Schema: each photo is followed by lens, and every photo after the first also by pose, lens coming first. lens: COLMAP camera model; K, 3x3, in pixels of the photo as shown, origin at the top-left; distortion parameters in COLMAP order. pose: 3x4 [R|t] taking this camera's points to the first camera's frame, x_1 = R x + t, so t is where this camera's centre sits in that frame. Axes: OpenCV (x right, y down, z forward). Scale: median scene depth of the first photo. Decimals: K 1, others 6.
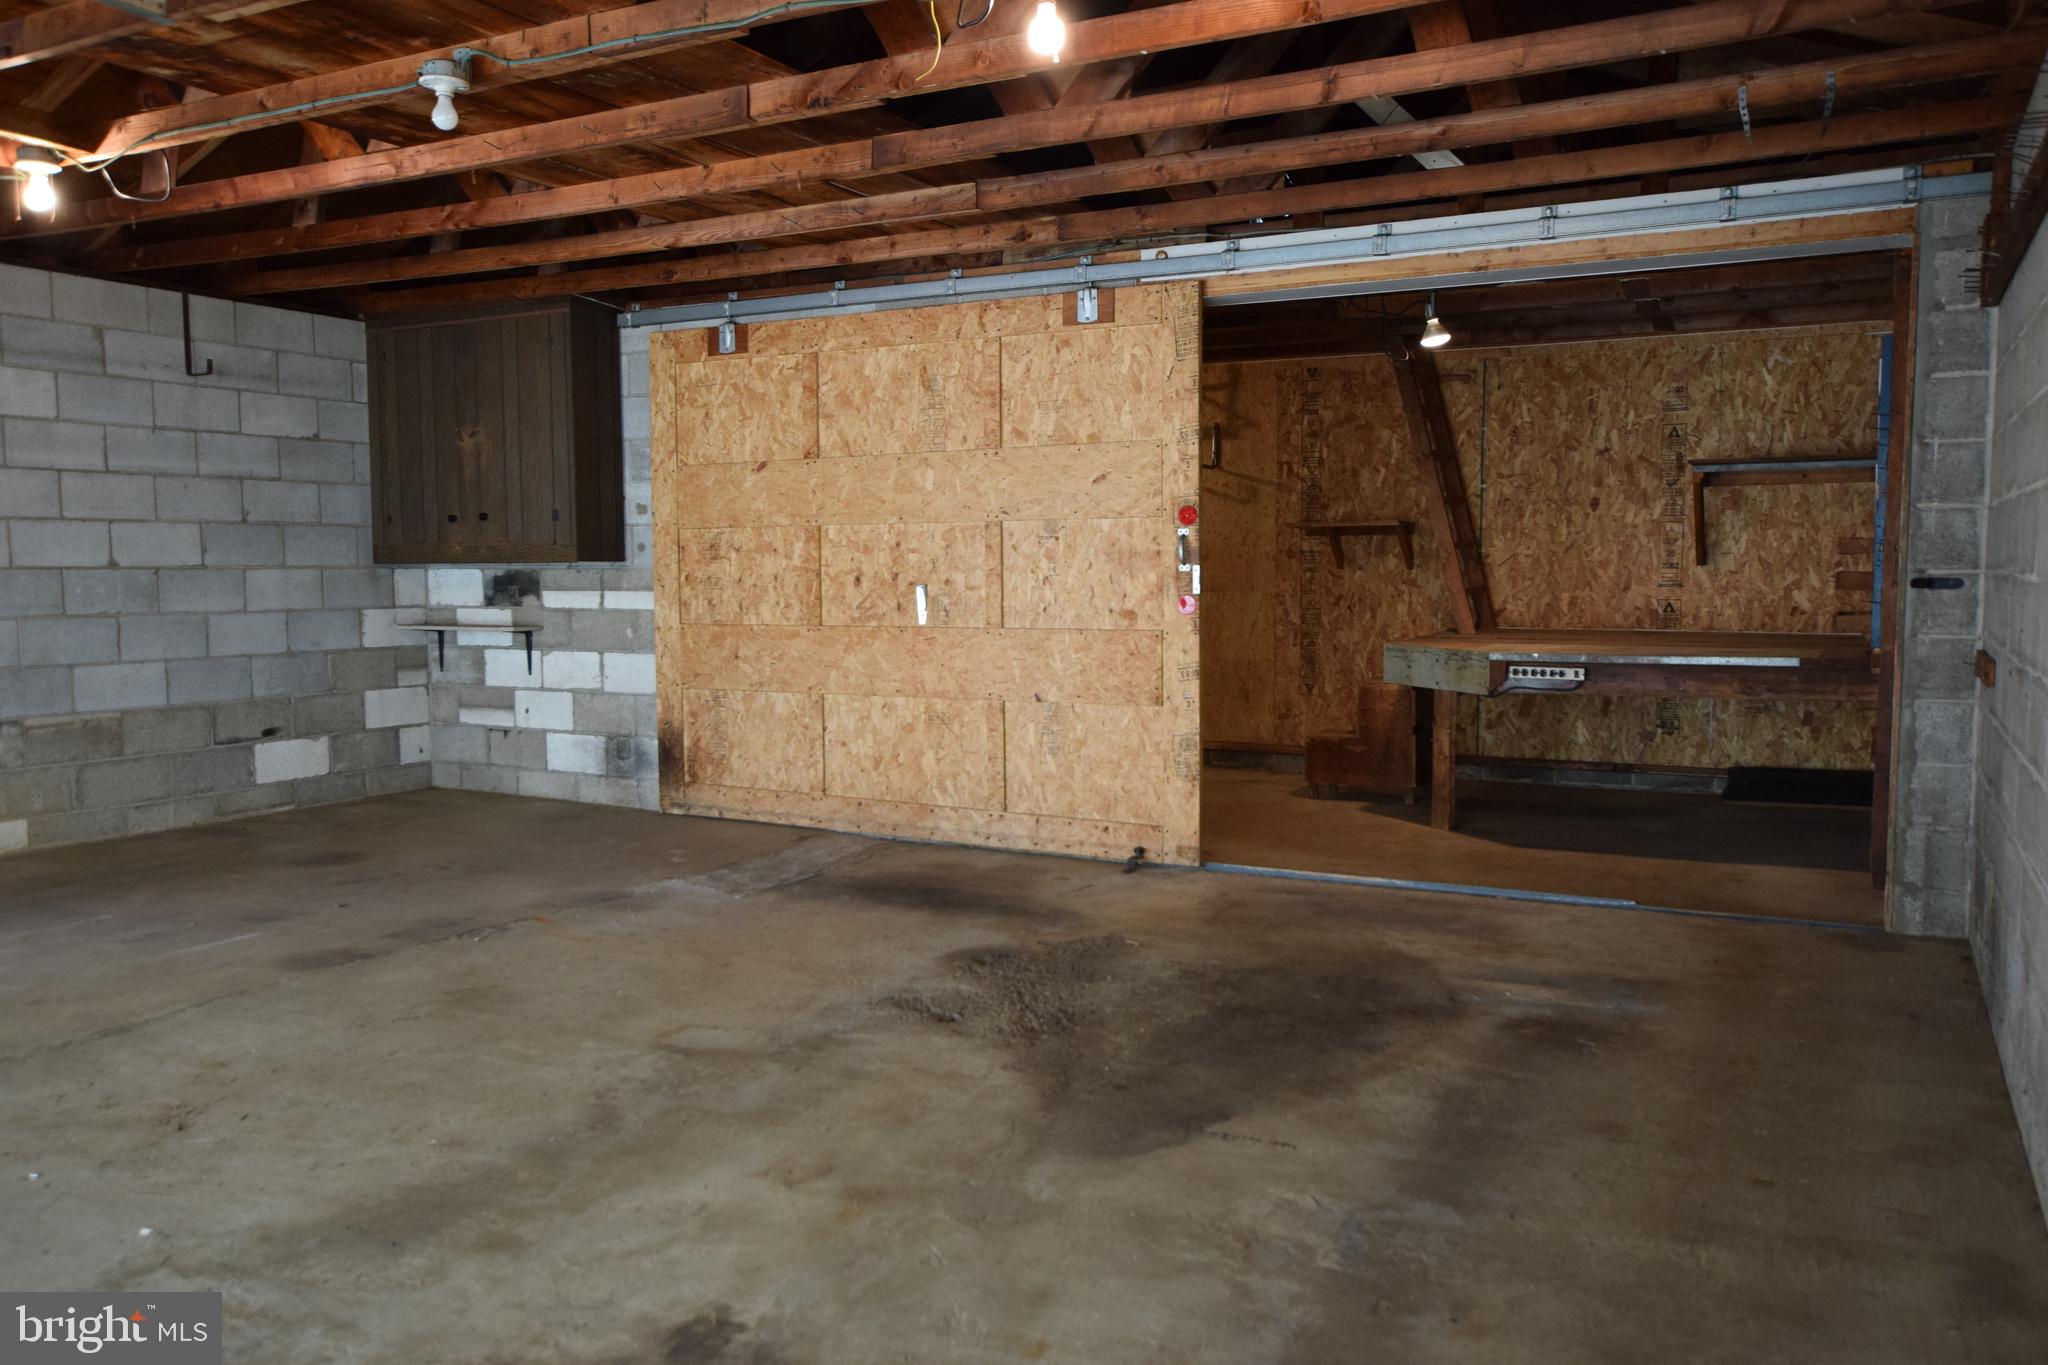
lens RADIAL K [[1543.6, 0, 1027.0], [0, 1543.6, 685.2], [0, 0, 1]] dist [-0.001130, 0.018874]
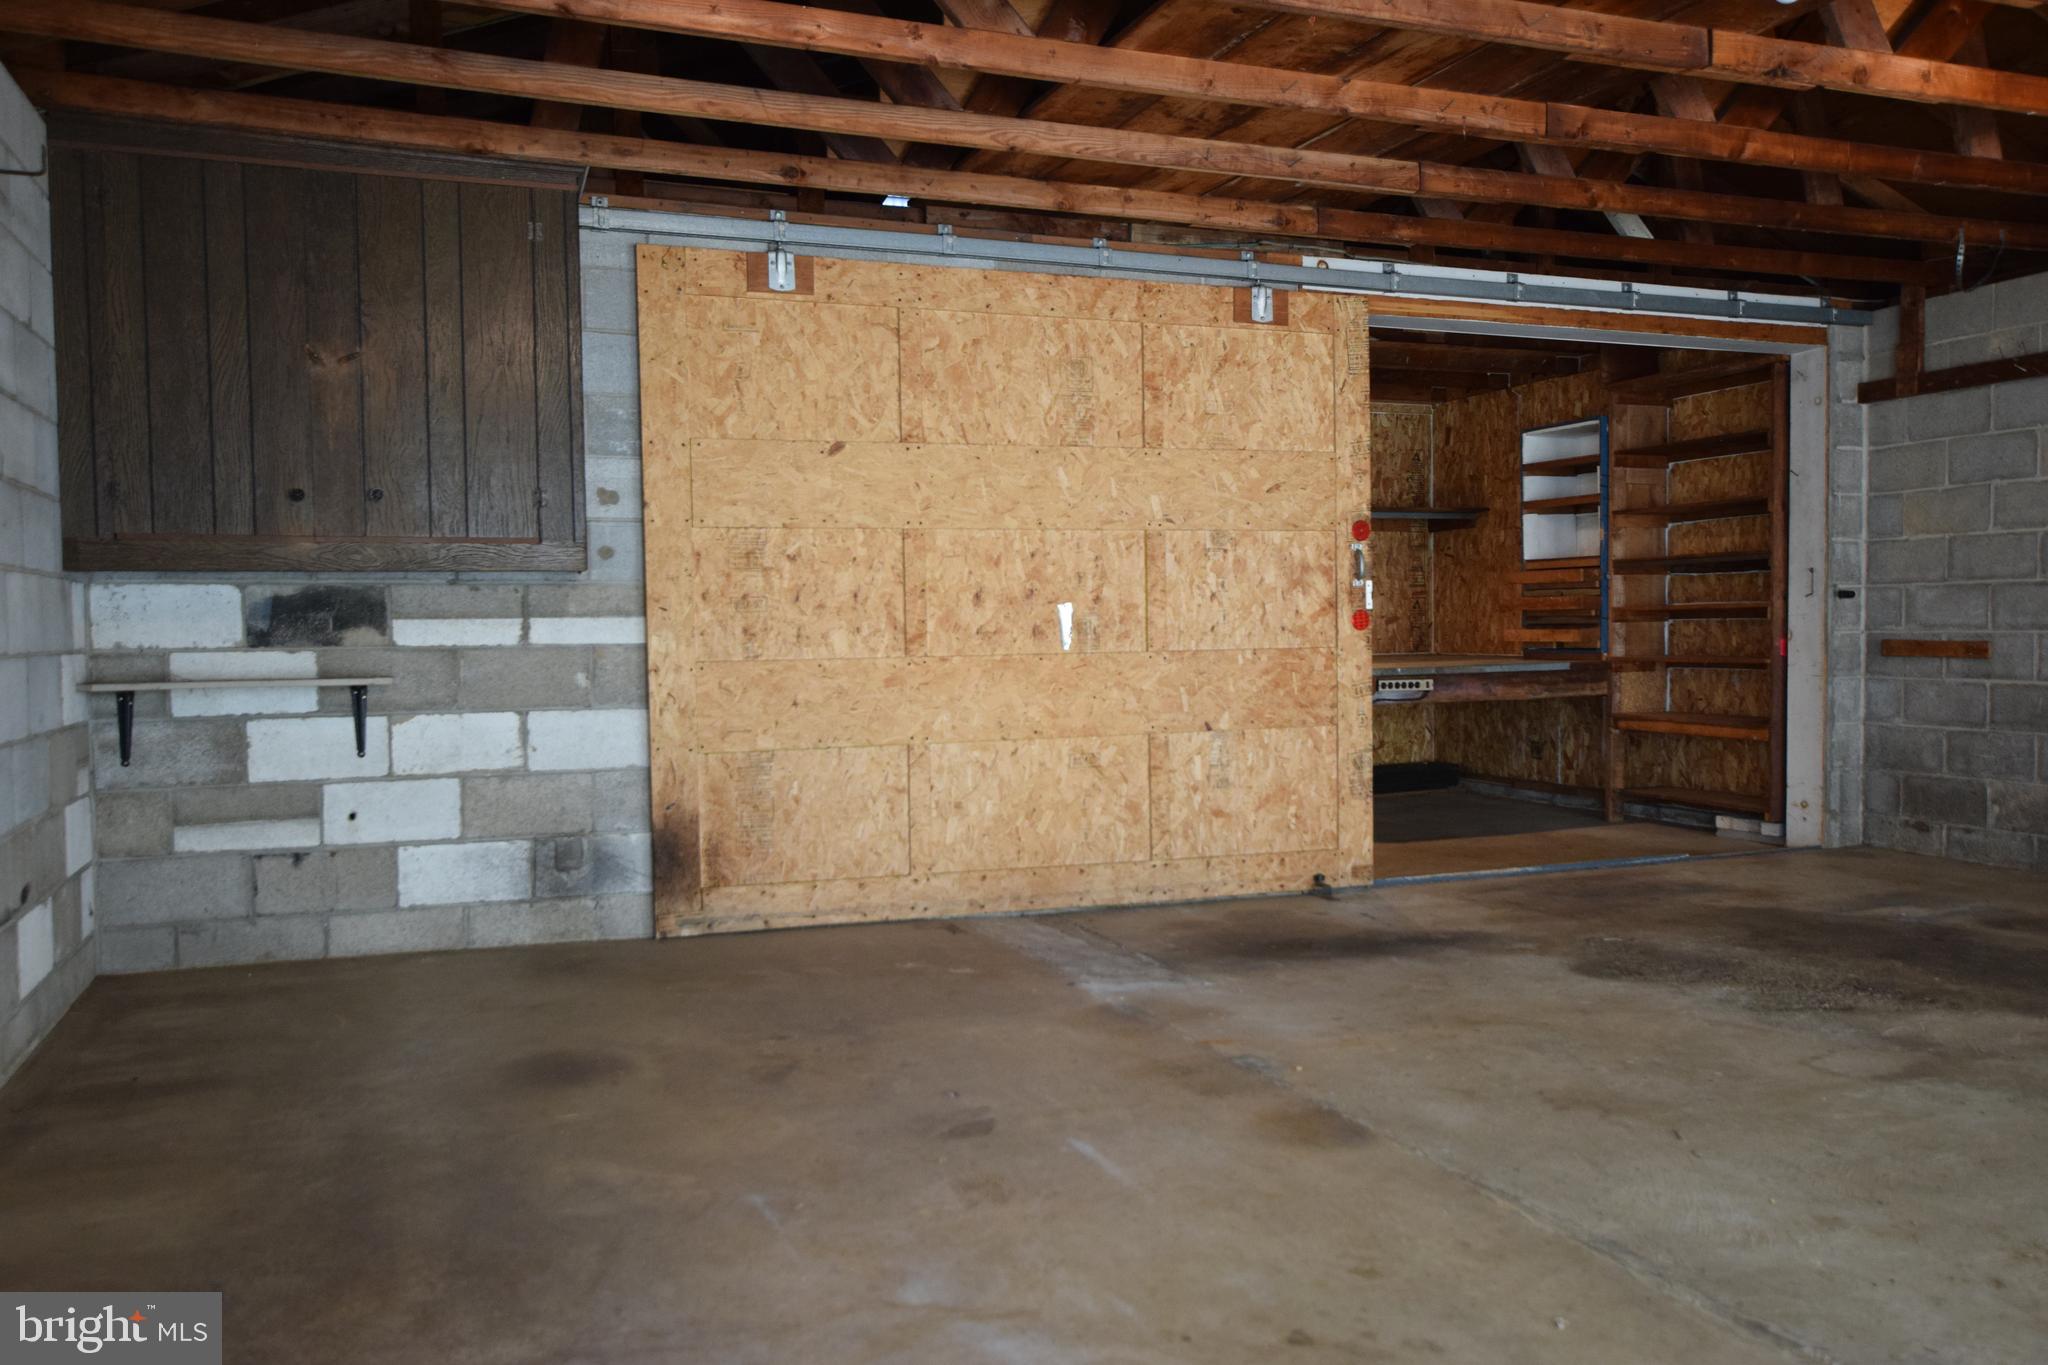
lens RADIAL K [[1626.2, 0, 1037.6], [0, 1626.2, 686.6], [0, 0, 1]] dist [0.009719, 0.011737]
pose [[0.647555, -0.033152, 0.761298, -0.631508], [0.068489, 0.997542, -0.014816, -0.006416], [-0.758935, 0.061735, 0.648233, 0.369788]]
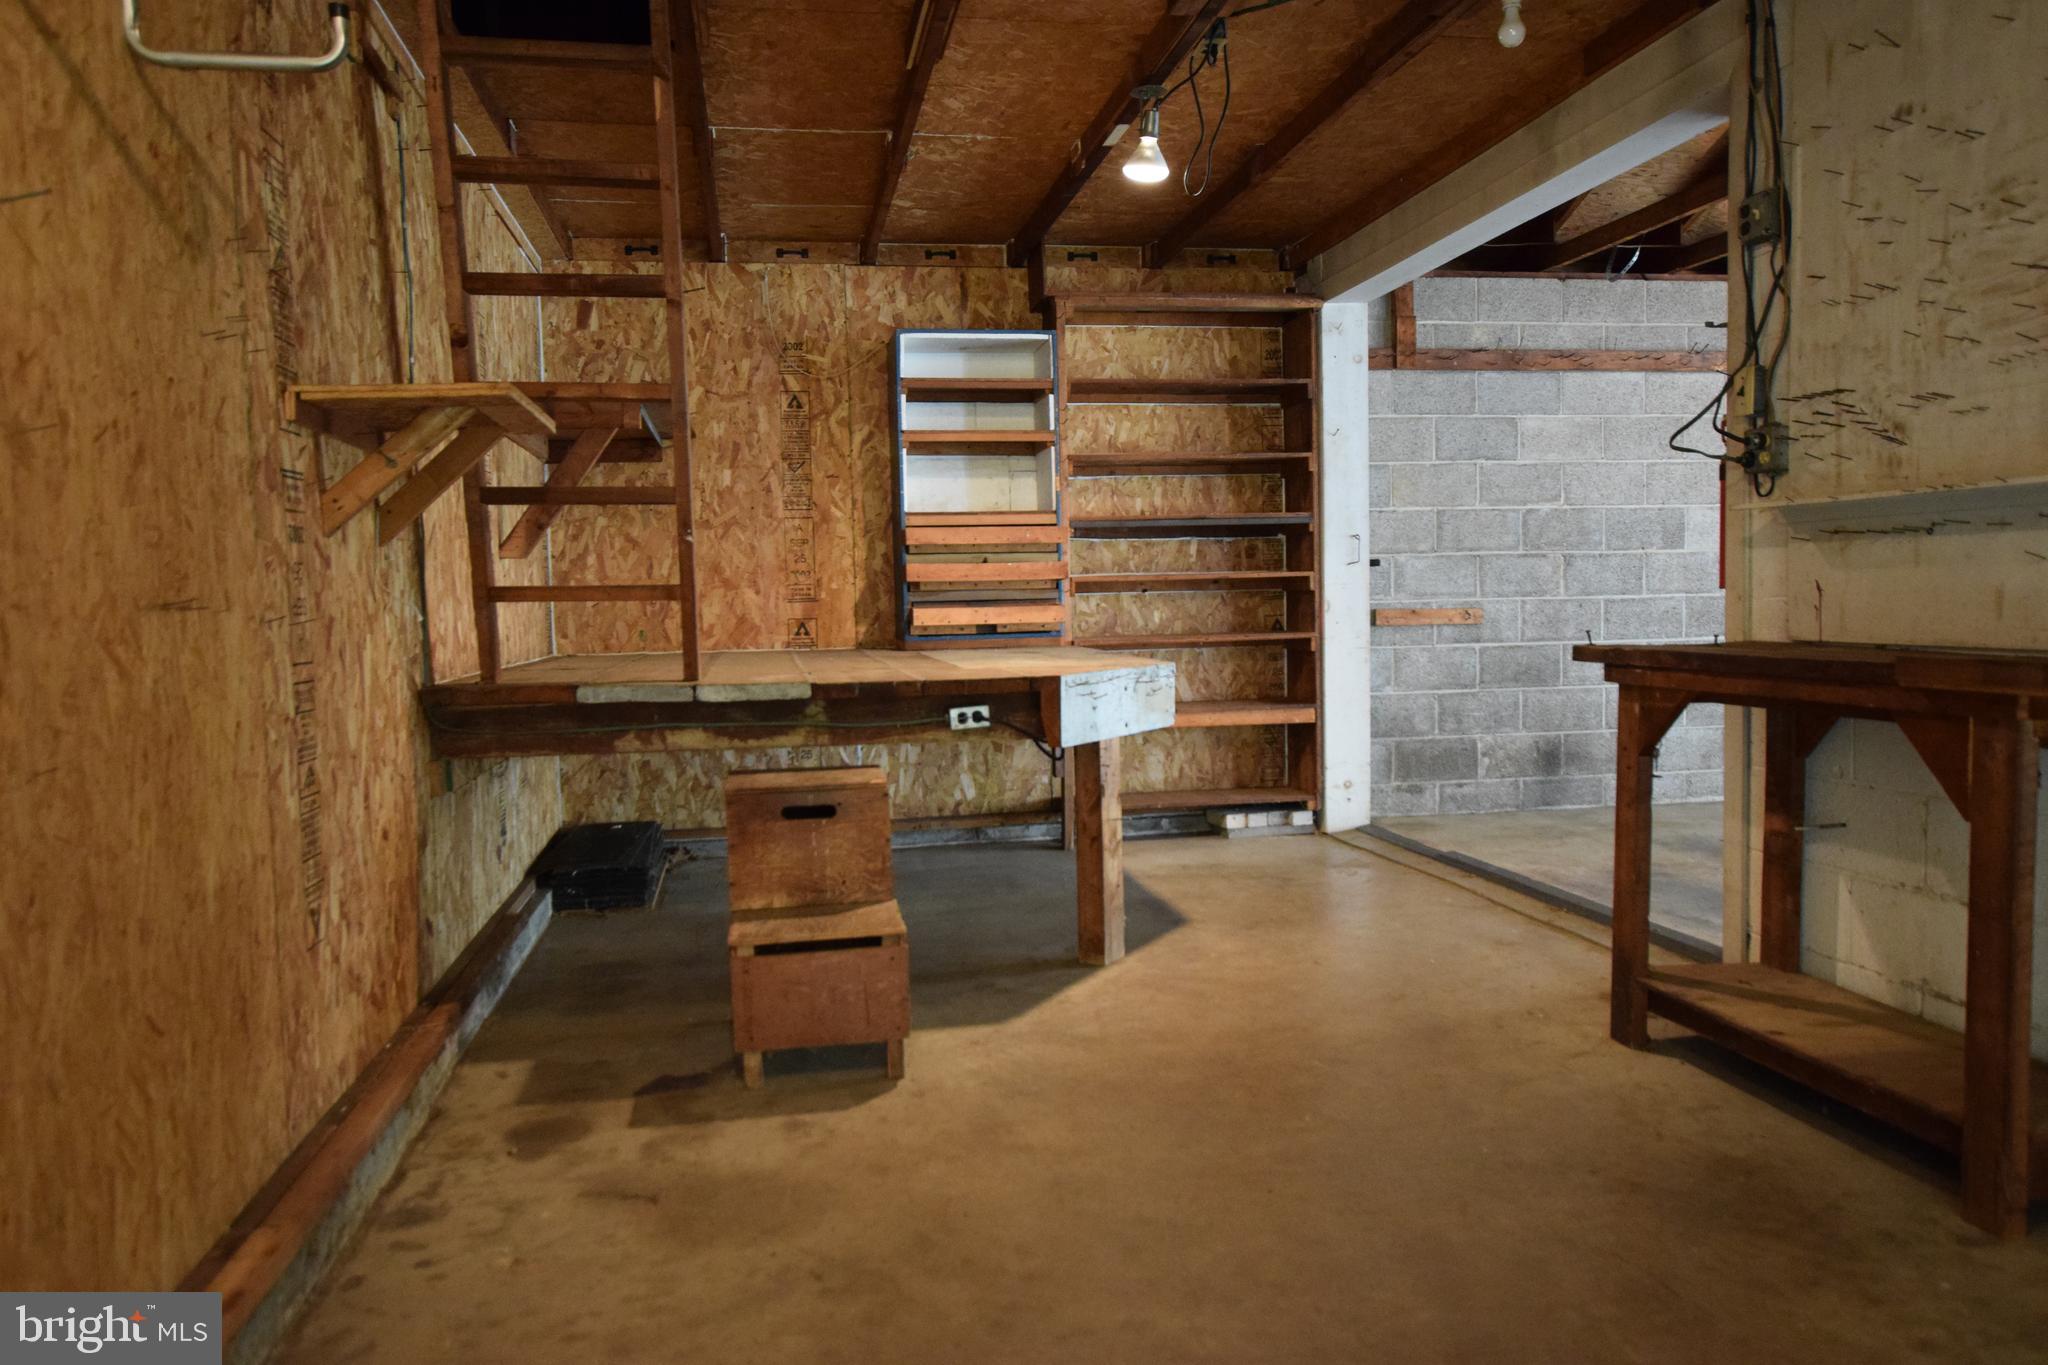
lens RADIAL K [[1466.8, 0, 1024.2], [0, 1466.8, 681.0], [0, 0, 1]] dist [0.005835, 0.004211]
pose [[-0.617930, -0.029434, 0.785682, -0.155419], [0.085282, 0.990894, 0.104194, -0.076612], [-0.781594, 0.131389, -0.609793, 1.260885]]
